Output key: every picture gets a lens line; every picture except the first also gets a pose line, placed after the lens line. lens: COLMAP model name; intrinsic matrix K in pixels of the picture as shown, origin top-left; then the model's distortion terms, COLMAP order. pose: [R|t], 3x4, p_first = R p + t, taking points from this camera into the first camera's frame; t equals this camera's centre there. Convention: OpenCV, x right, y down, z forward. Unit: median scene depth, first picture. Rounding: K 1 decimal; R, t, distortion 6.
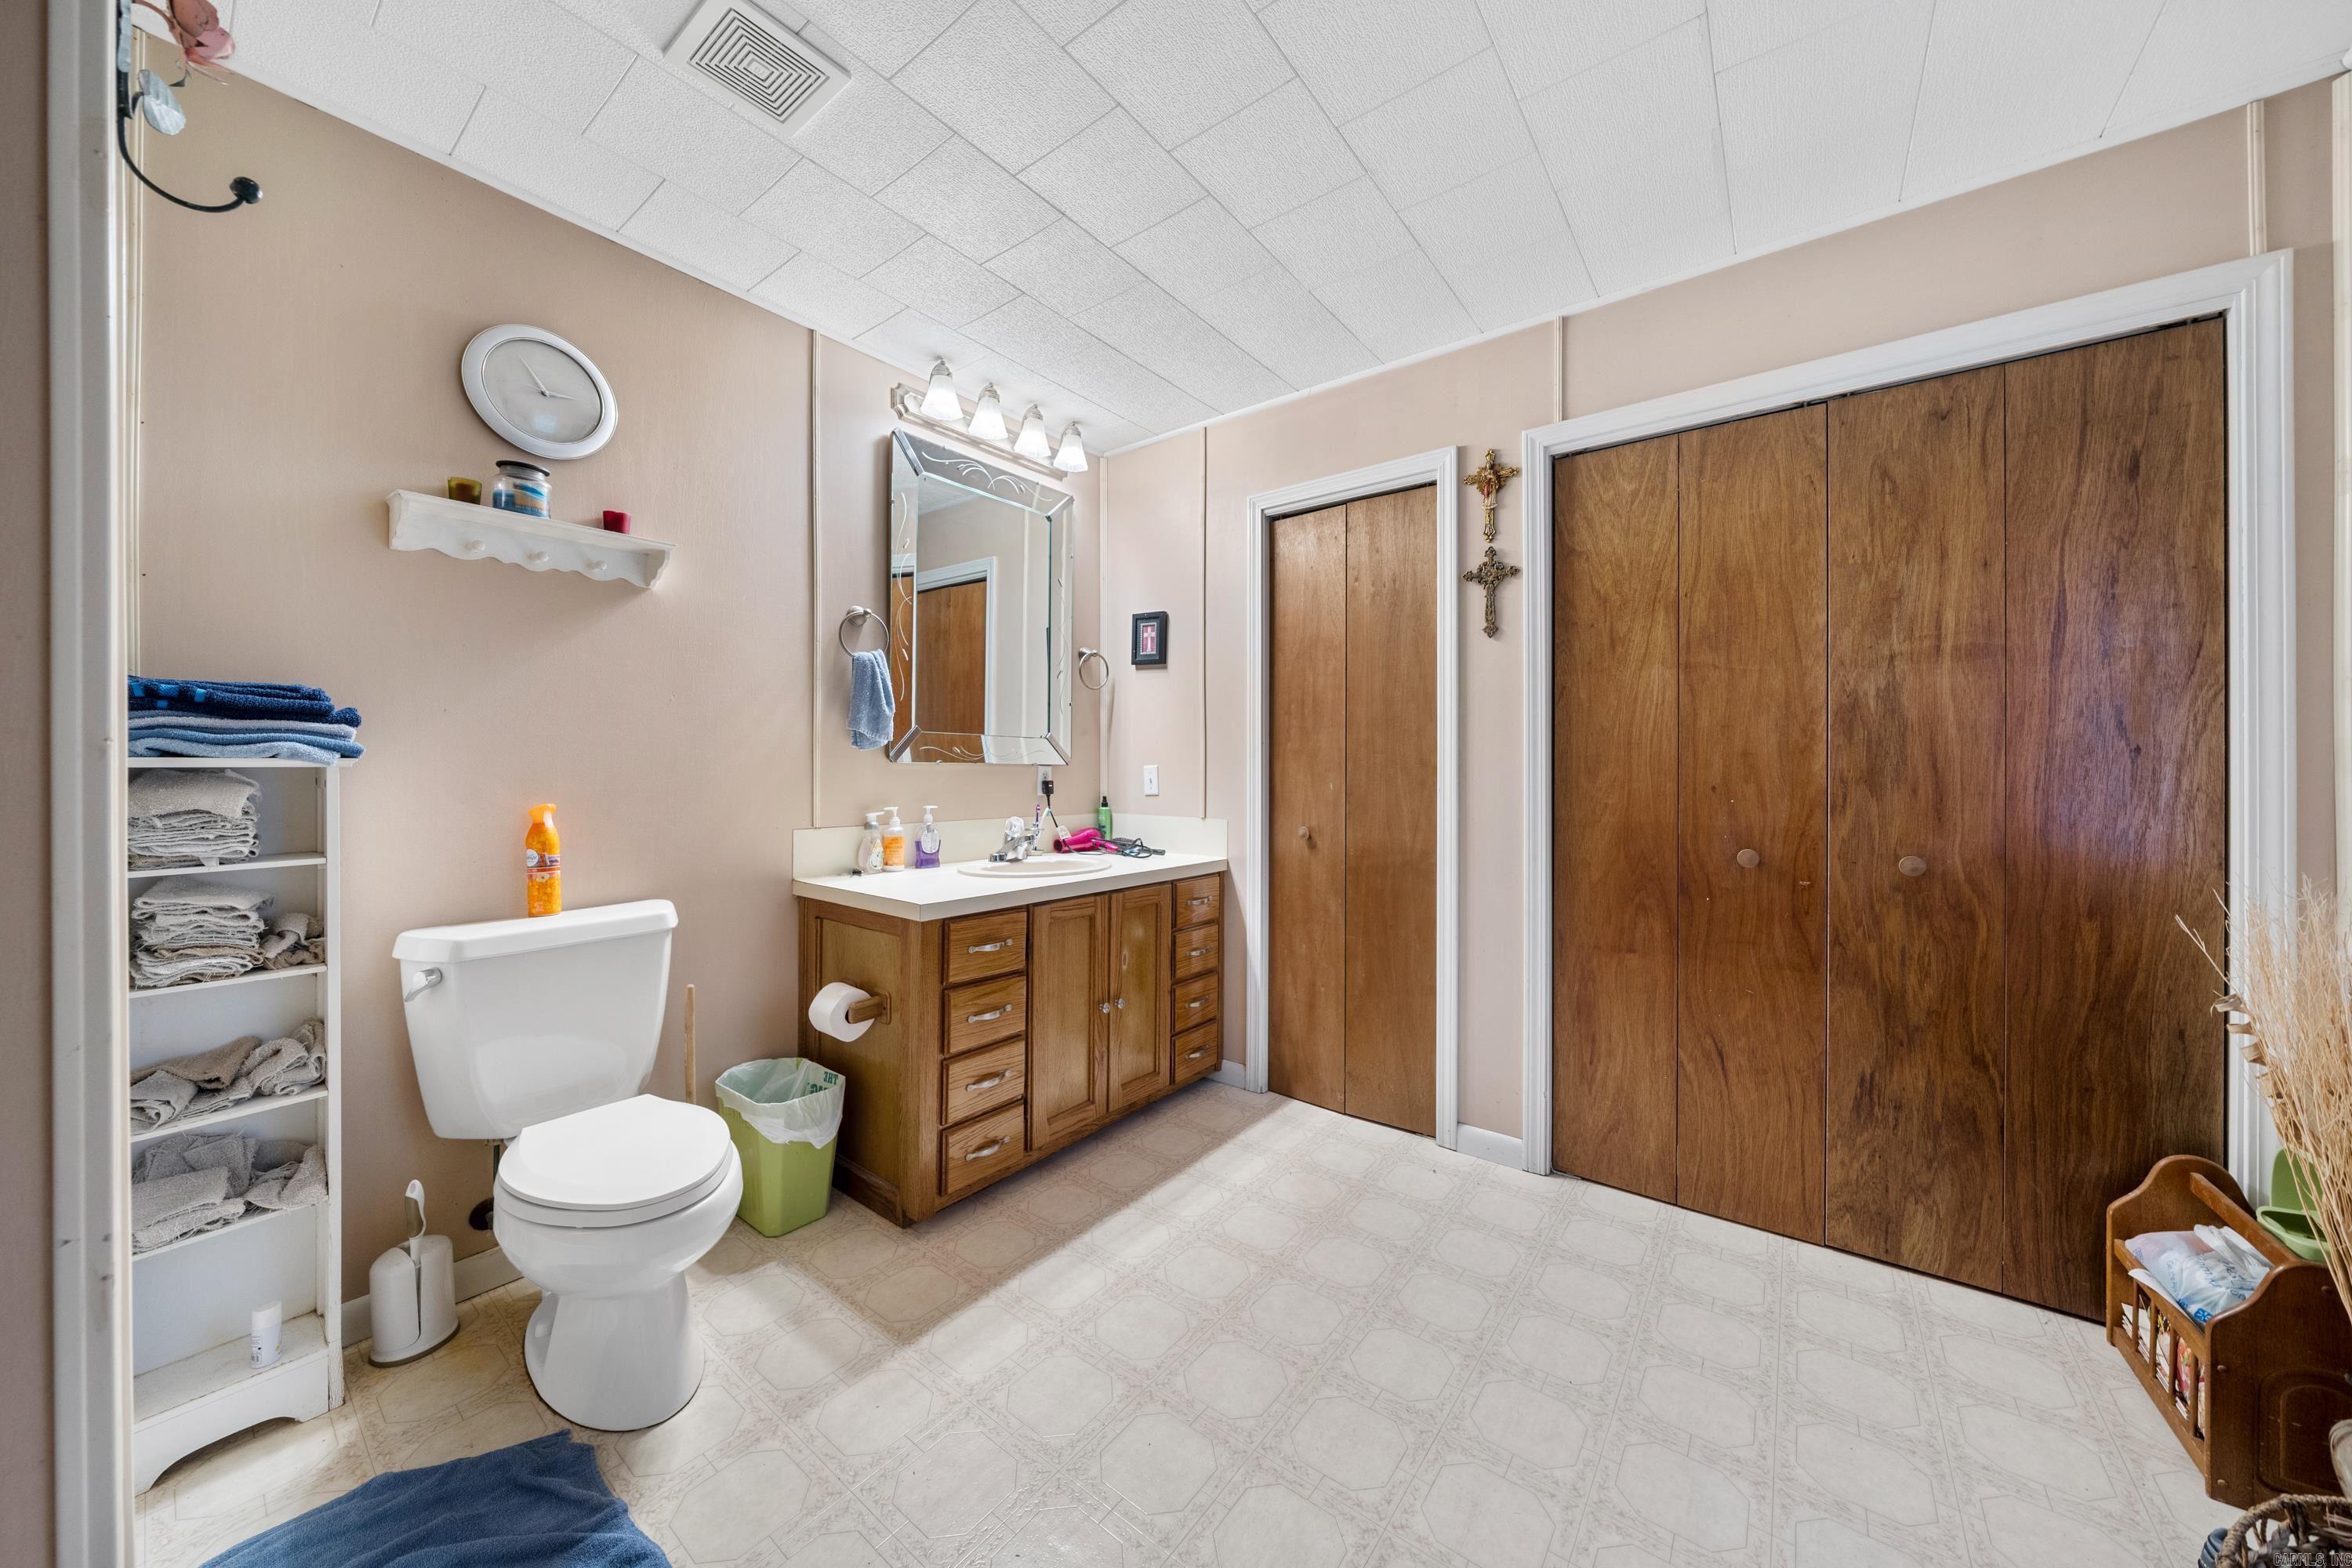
lens RADIAL K [[798.1, 0, 1178.5], [0, 798.1, 771.0], [0, 0, 1]] dist [-0.000521, -0.000002]
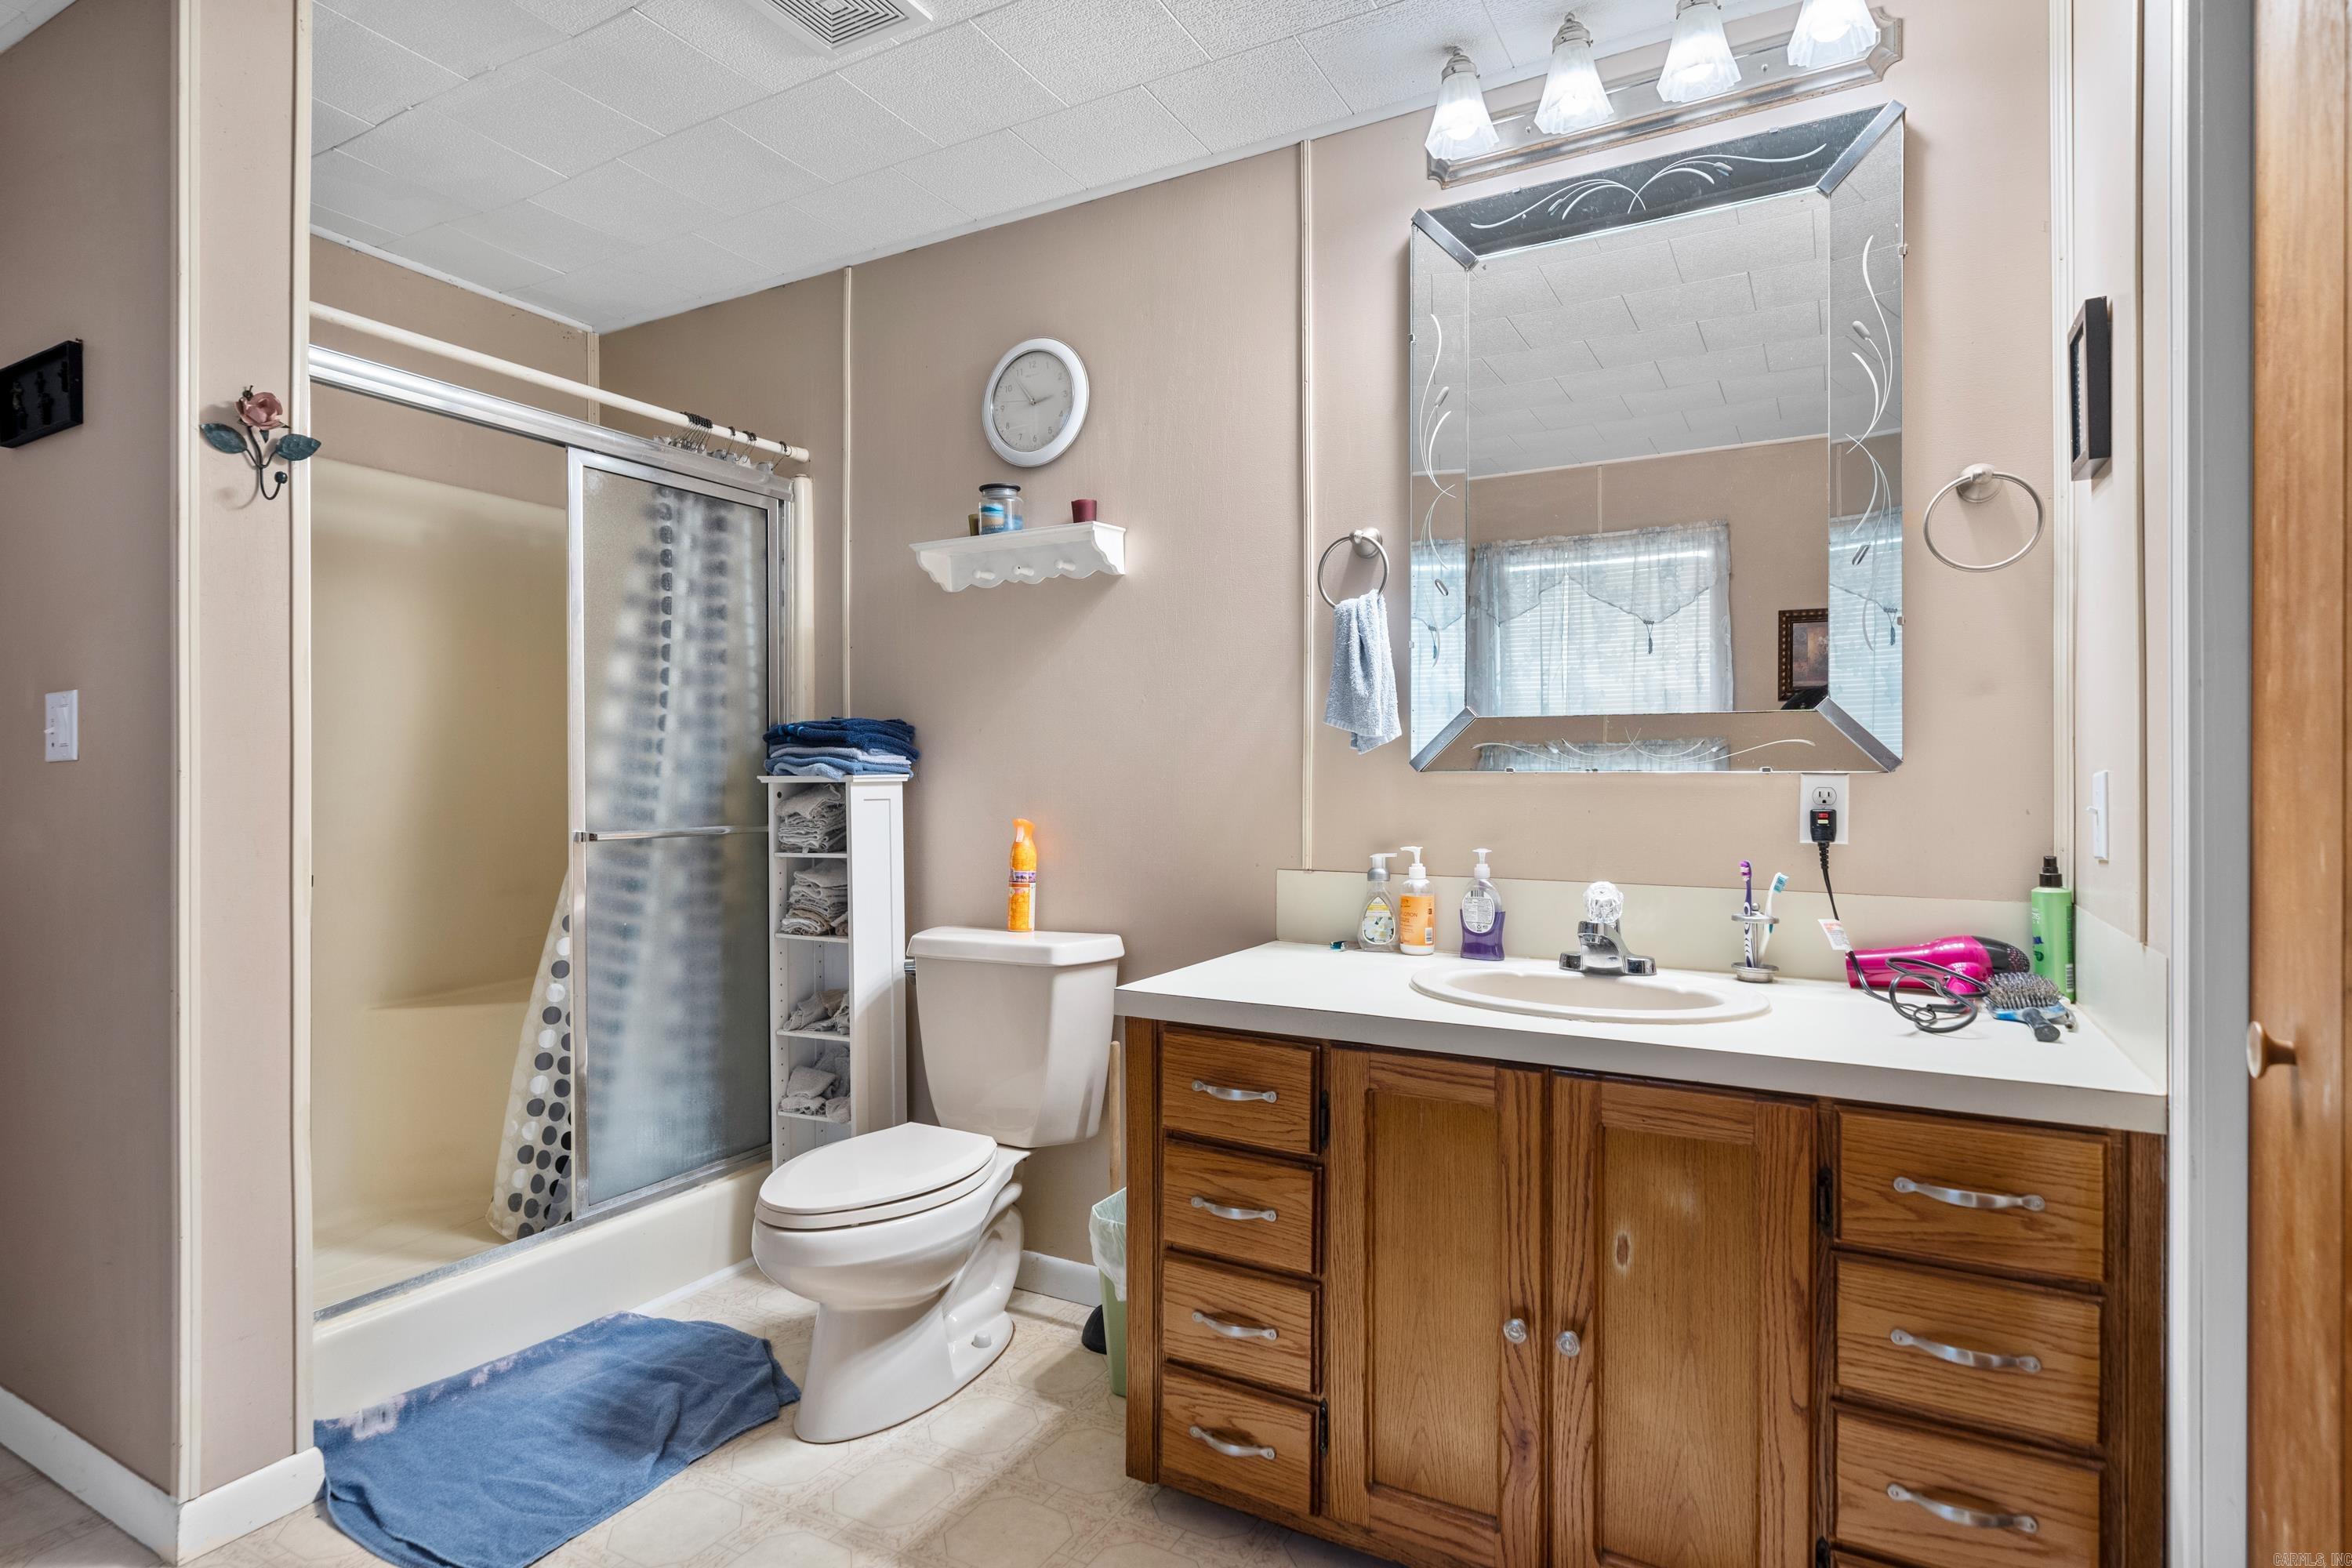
lens RADIAL K [[1203.9, 0, 1175.1], [0, 1203.9, 785.4], [0, 0, 1]] dist [0.017074, 0.000327]
pose [[0.152827, 0.001062, -0.988252, 0.603968], [-0.000751, 0.999999, 0.000959, -0.001673], [0.988253, 0.000596, 0.152828, 0.808564]]
